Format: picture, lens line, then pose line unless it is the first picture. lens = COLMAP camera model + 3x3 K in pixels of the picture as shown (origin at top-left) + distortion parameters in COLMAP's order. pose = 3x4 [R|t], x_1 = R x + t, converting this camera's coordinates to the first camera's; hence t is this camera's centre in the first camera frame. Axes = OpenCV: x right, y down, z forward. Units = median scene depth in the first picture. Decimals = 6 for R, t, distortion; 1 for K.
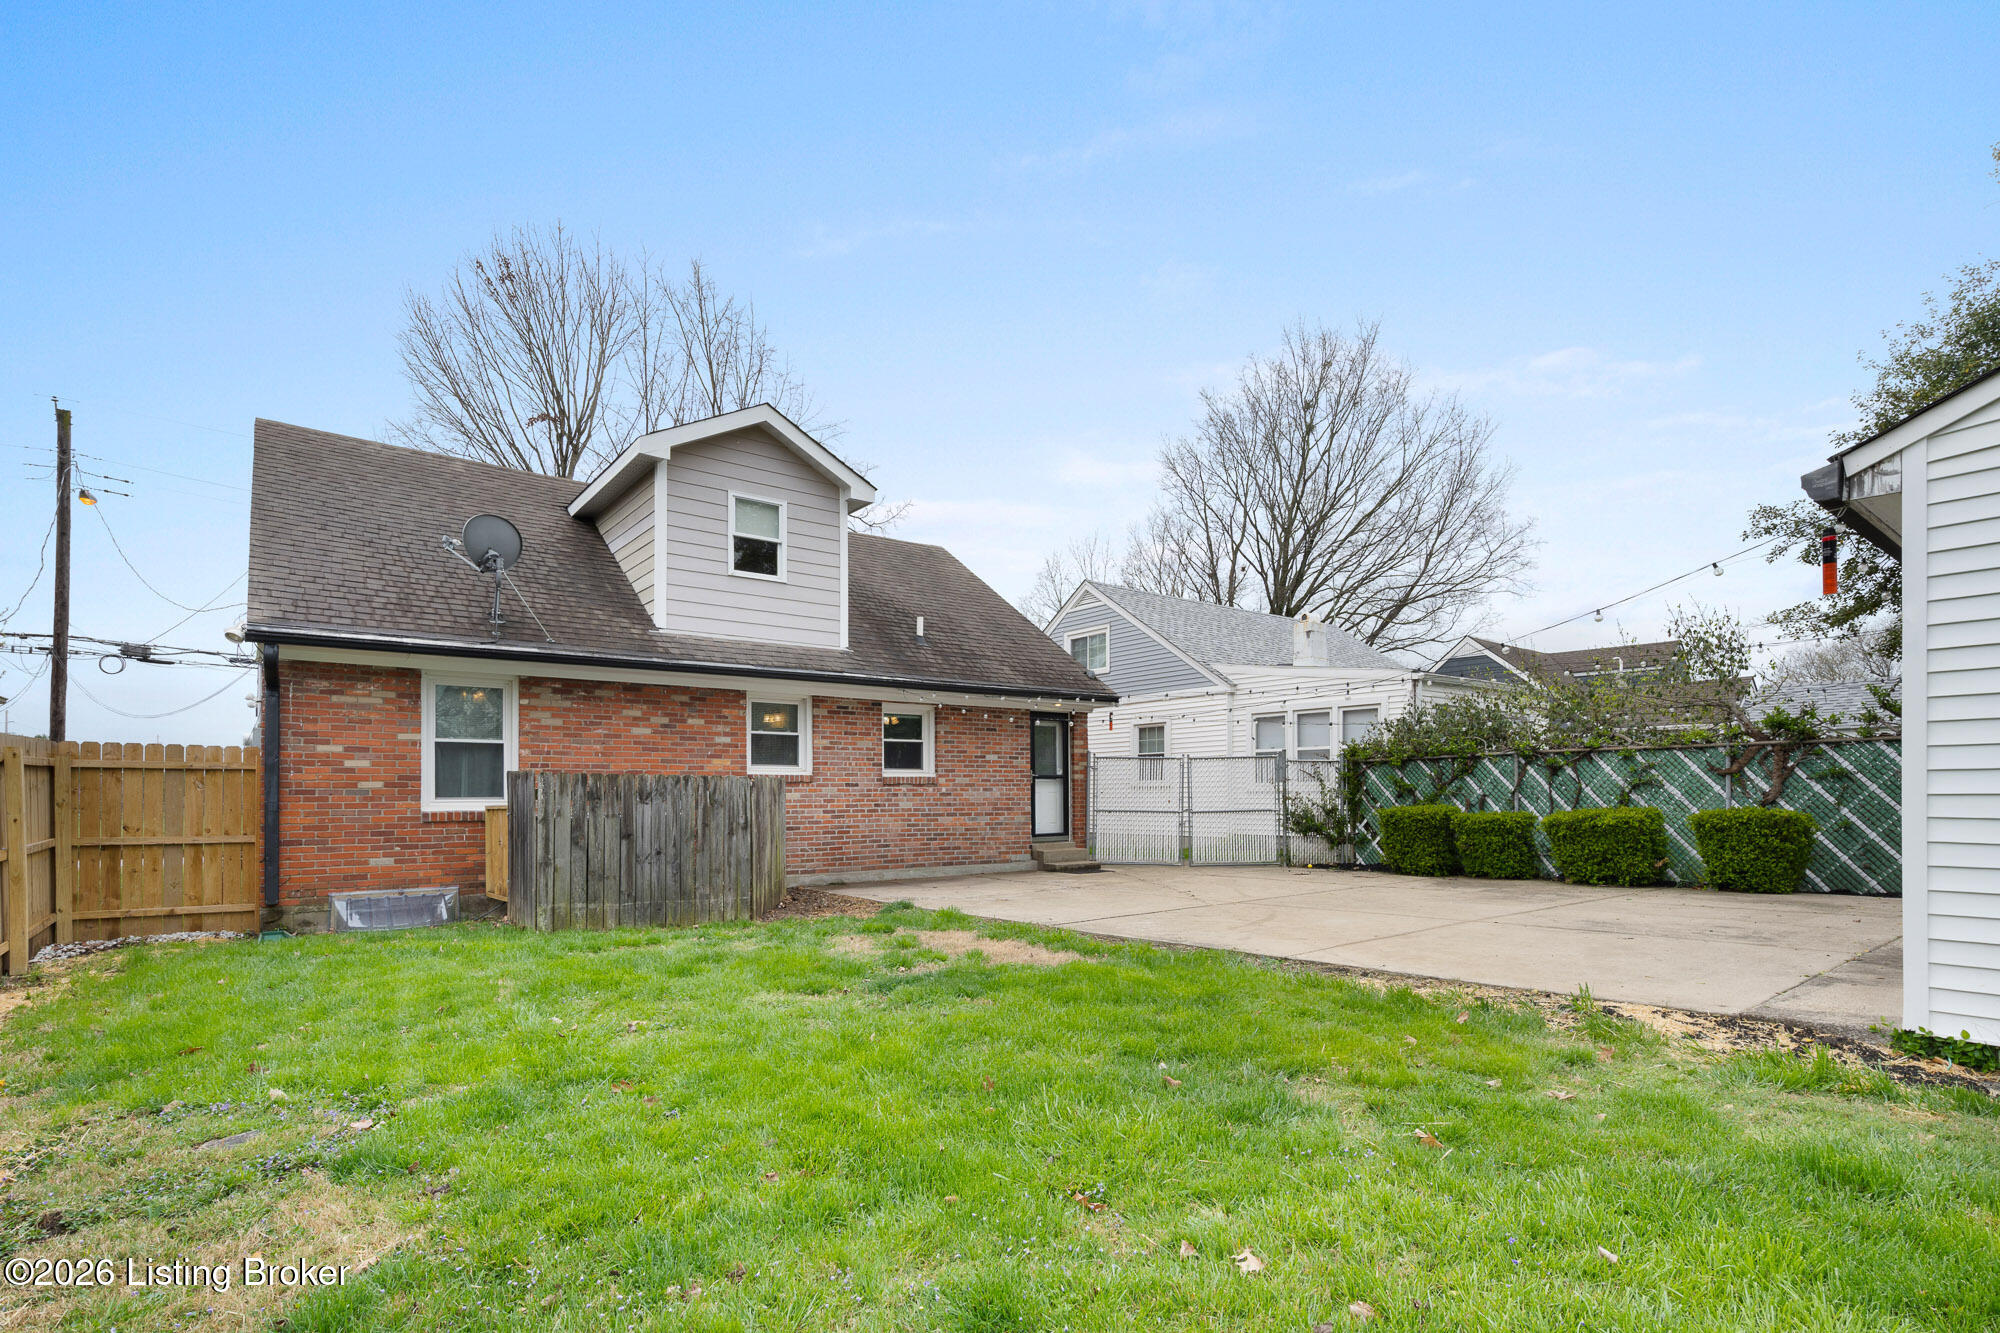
lens RADIAL K [[942.2, 0, 1002.8], [0, 942.2, 773.0], [0, 0, 1]] dist [-0.001805, -0.000944]
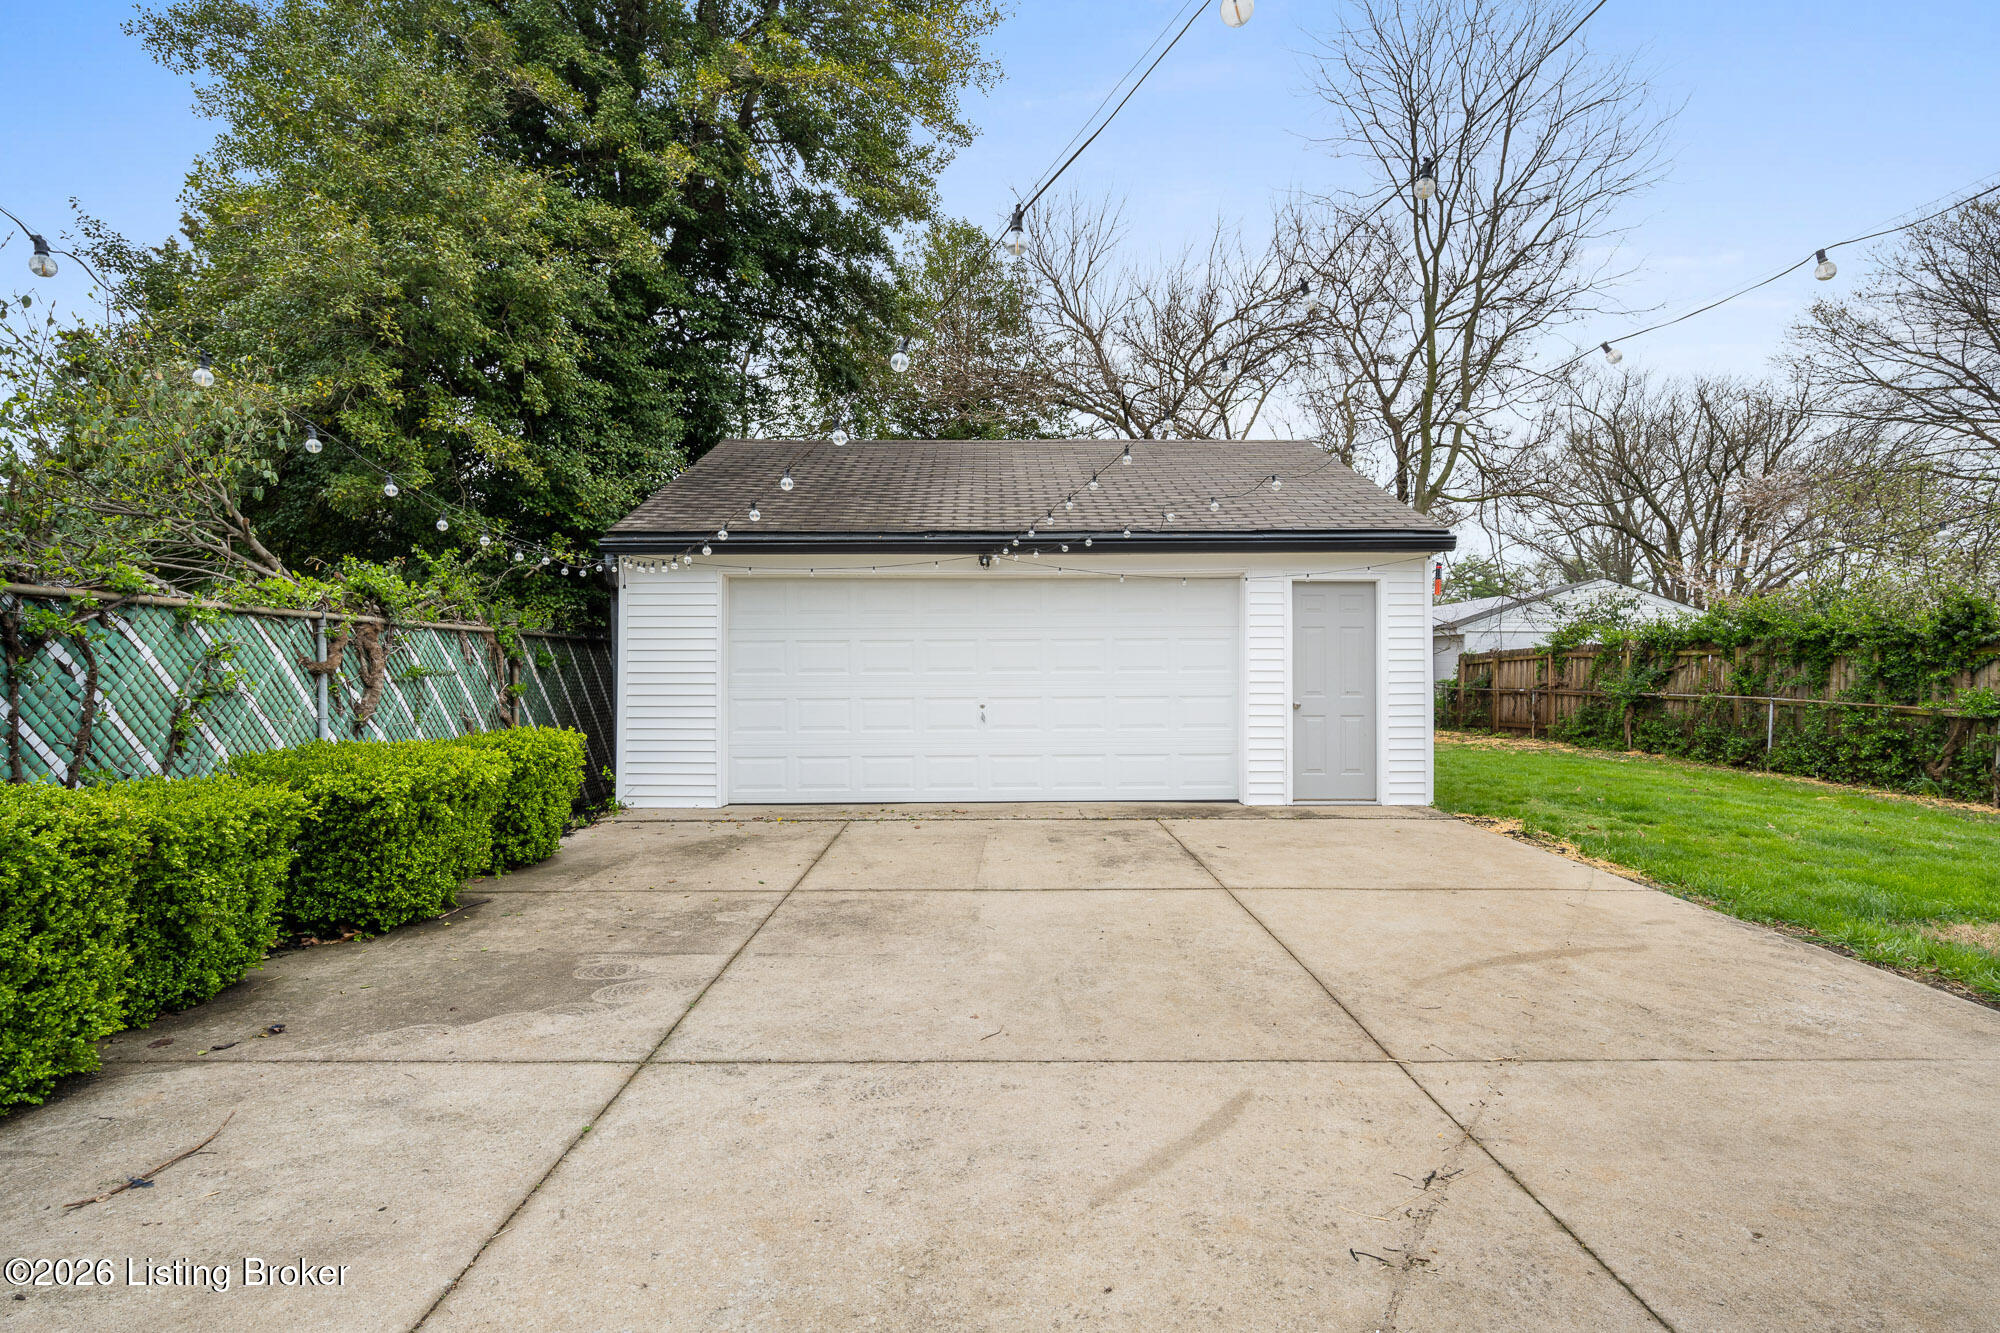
lens RADIAL K [[974.7, 0, 1000.0], [0, 974.7, 666.5], [0, 0, 1]] dist [-0.001085, -0.000521]
pose [[-0.801038, 0.012303, 0.598487, 0.139958], [-0.007517, 0.999503, -0.030608, 0.011173], [-0.598566, -0.029017, -0.800548, 1.169981]]
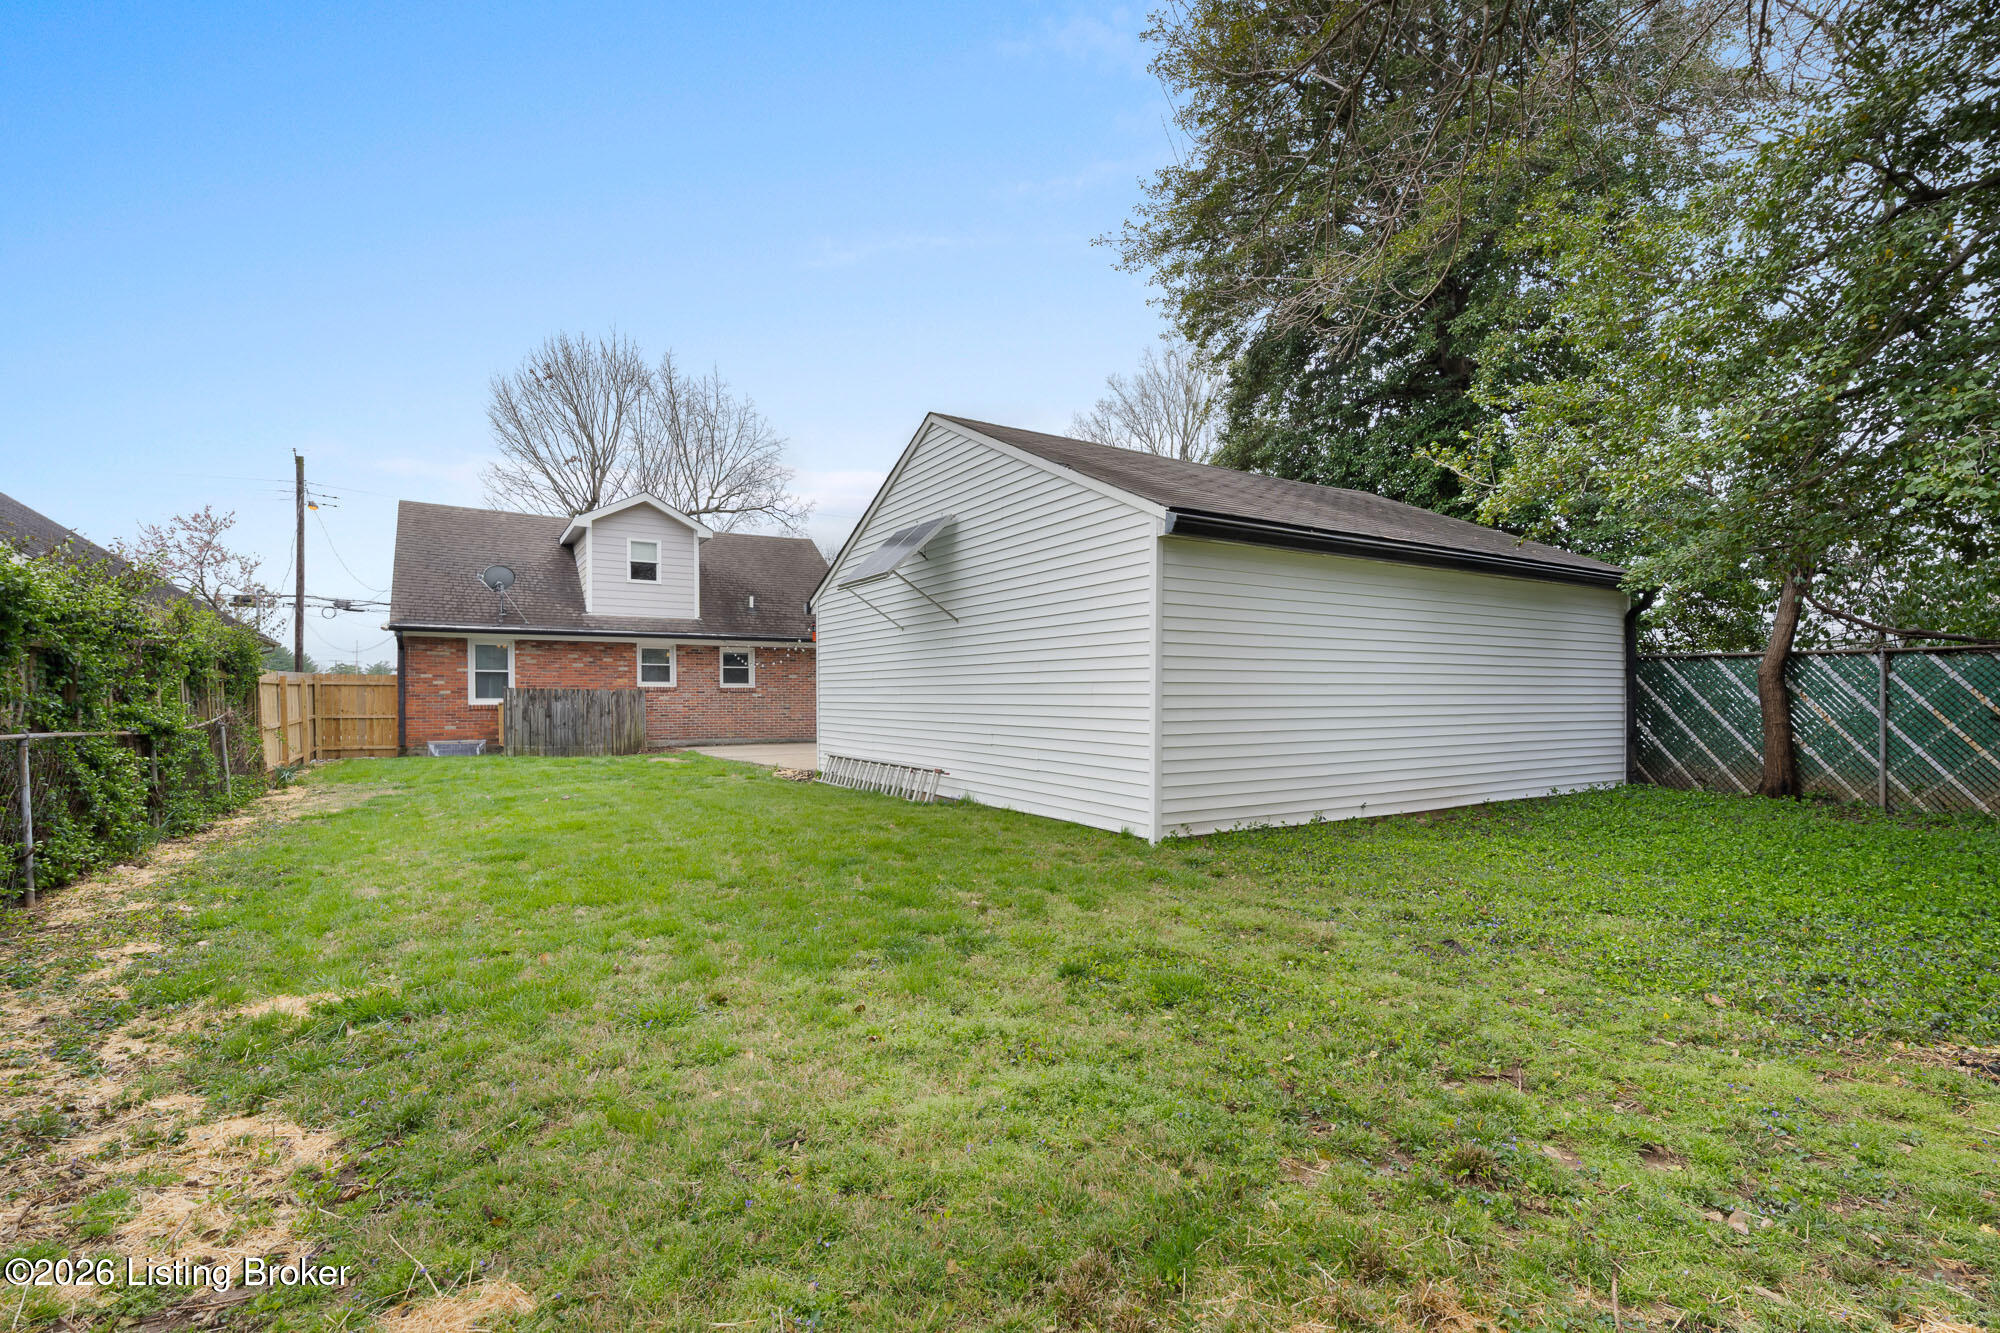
lens RADIAL K [[900.5, 0, 1002.5], [0, 900.5, 697.0], [0, 0, 1]] dist [-0.001033, -0.000121]
pose [[0.993791, 0.006023, -0.111101, 0.696013], [-0.003179, 0.999663, 0.025756, -0.028125], [0.111218, -0.025243, 0.993475, -0.765016]]
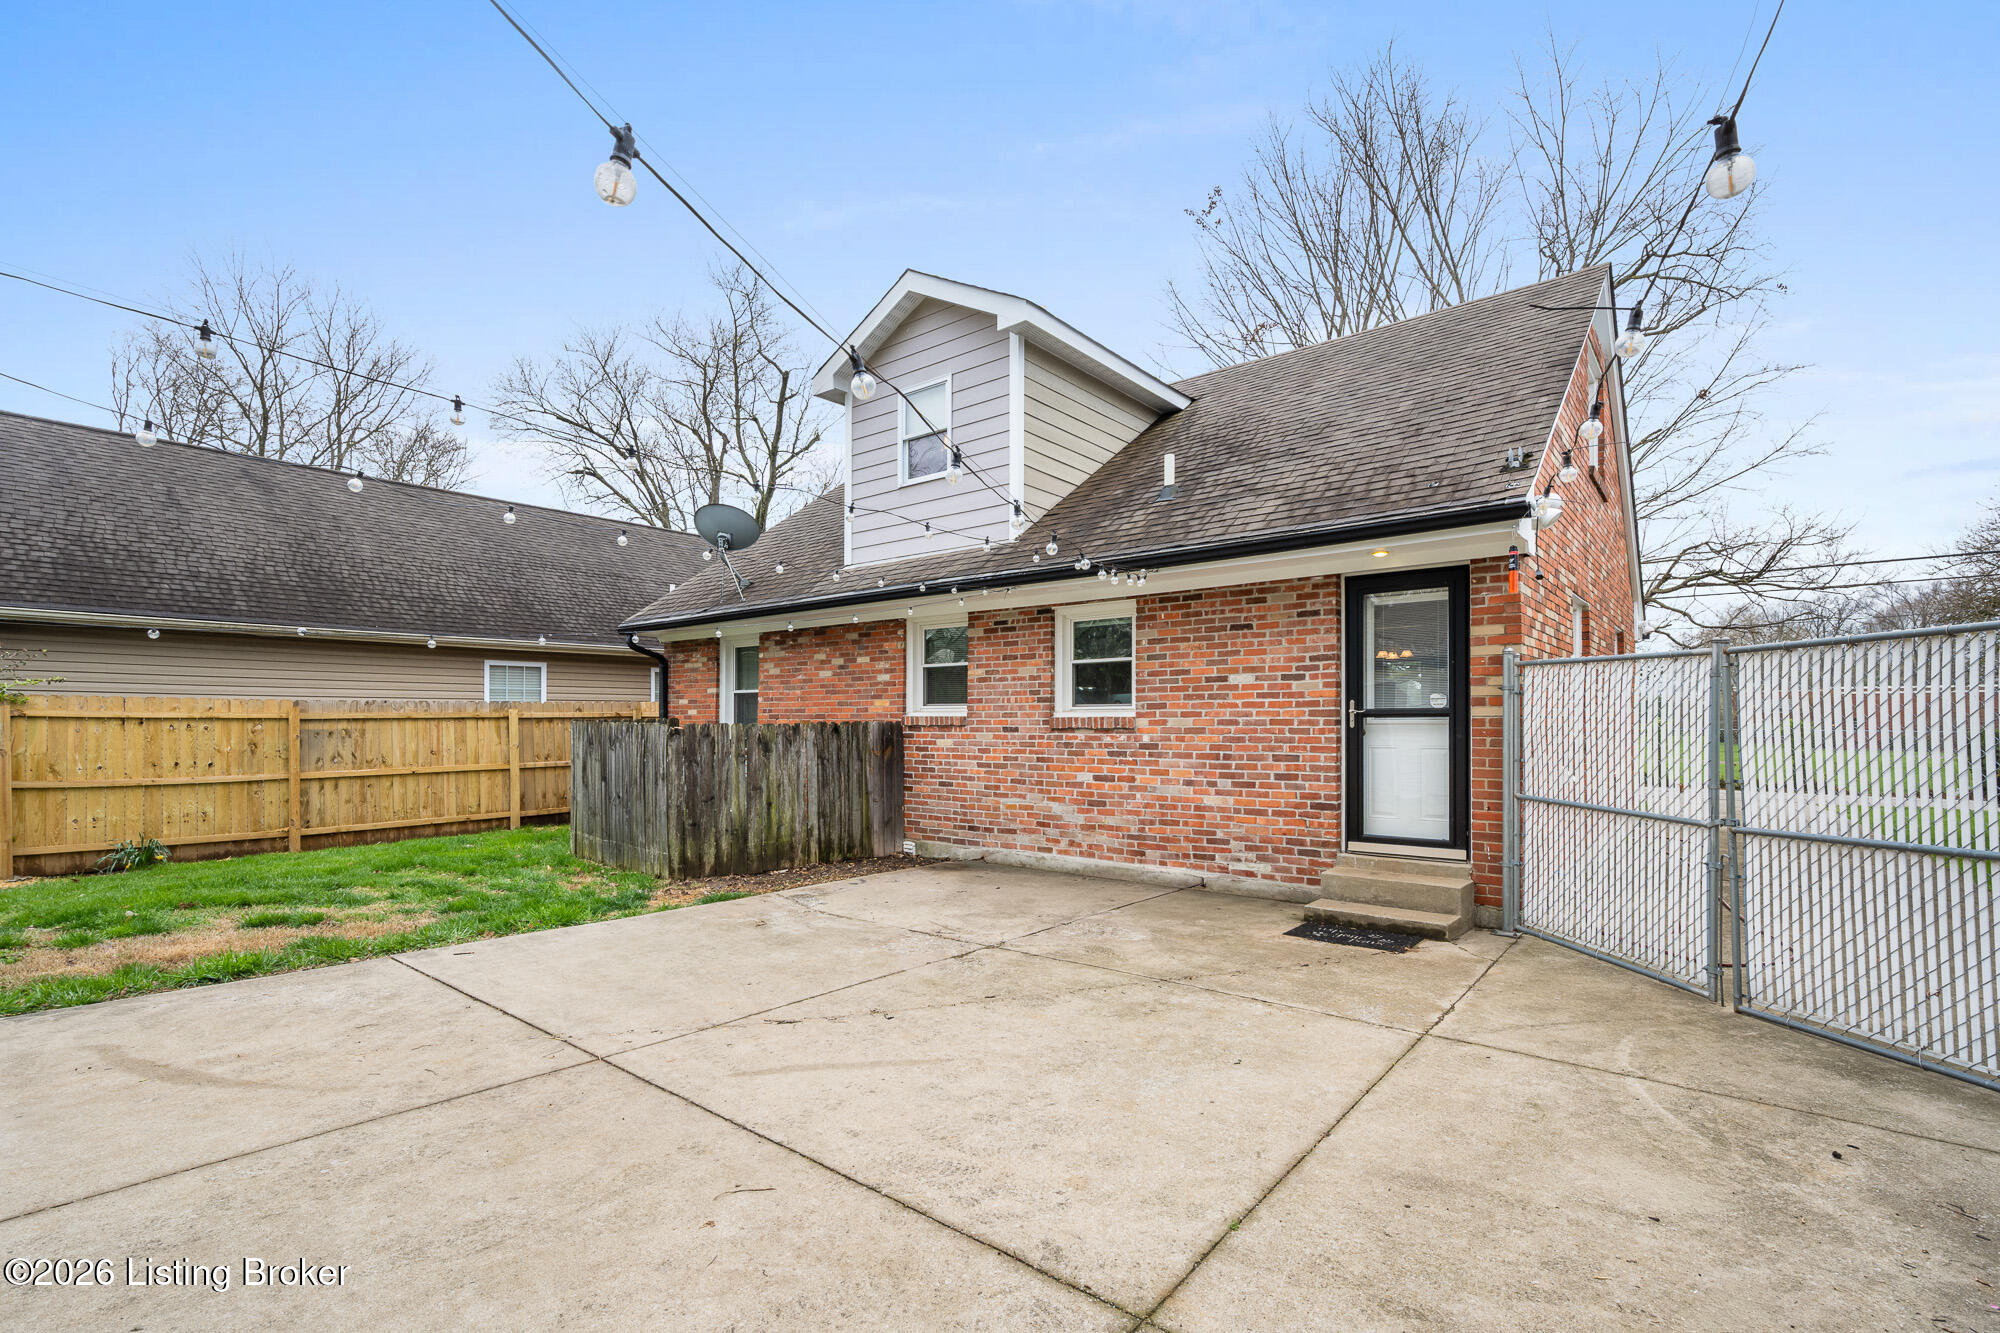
lens RADIAL K [[900.5, 0, 1002.5], [0, 900.5, 697.0], [0, 0, 1]] dist [-0.001033, -0.000121]
pose [[0.230484, -0.019905, -0.972872, 0.561446], [0.022164, 0.999639, -0.015202, -0.001894], [0.972824, -0.018059, 0.230842, 0.936172]]
